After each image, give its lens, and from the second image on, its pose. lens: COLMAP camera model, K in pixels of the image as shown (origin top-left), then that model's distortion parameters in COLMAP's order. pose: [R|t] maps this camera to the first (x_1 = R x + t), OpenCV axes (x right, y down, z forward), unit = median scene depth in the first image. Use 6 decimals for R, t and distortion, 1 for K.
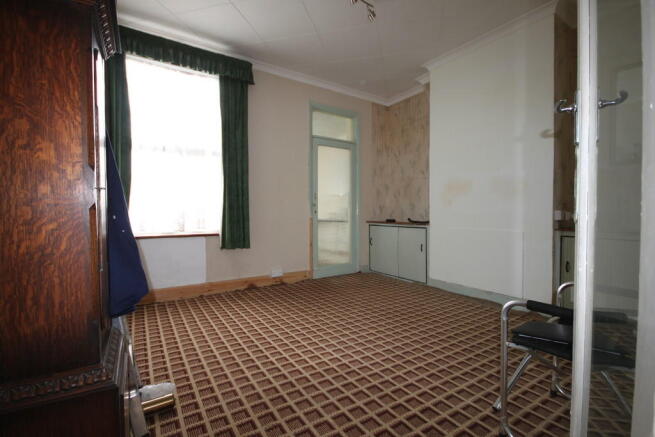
lens RADIAL K [[296.4, 0, 330.4], [0, 296.4, 217.5], [0, 0, 1]] dist [-0.000126, -0.005599]
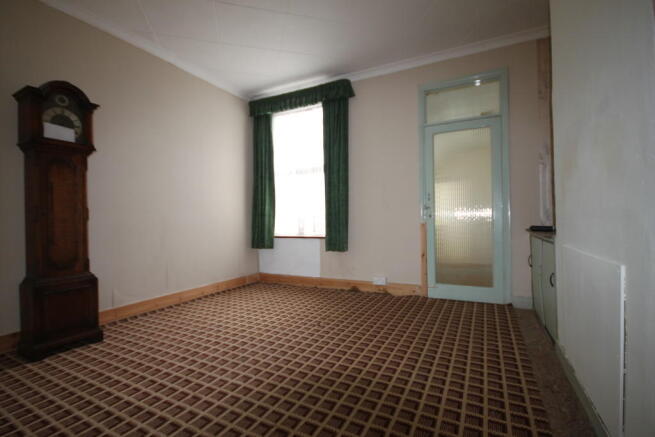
lens RADIAL K [[295.2, 0, 342.1], [0, 295.2, 222.5], [0, 0, 1]] dist [-0.001051, -0.000165]
pose [[0.512188, -0.000909, -0.858873, 1.244059], [0.002682, 0.999996, 0.000541, -0.007868], [0.858869, -0.002581, 0.512188, 0.866221]]
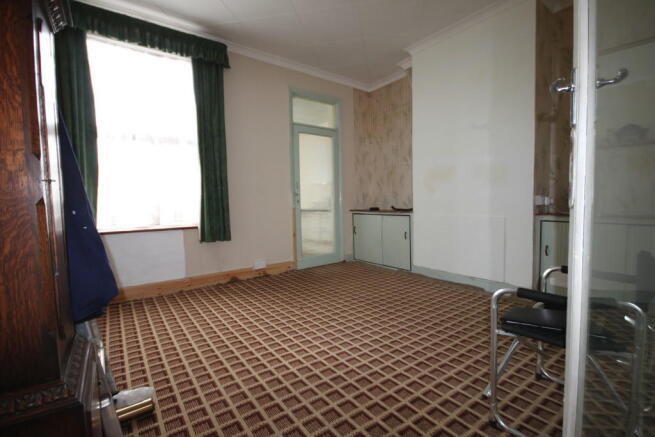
lens RADIAL K [[296.4, 0, 330.4], [0, 296.4, 217.5], [0, 0, 1]] dist [-0.000126, -0.005599]
pose [[0.998033, -0.022667, 0.058452, -0.005502], [0.020469, 0.999071, 0.037919, -0.002777], [-0.059257, -0.036648, 0.997570, 0.039257]]
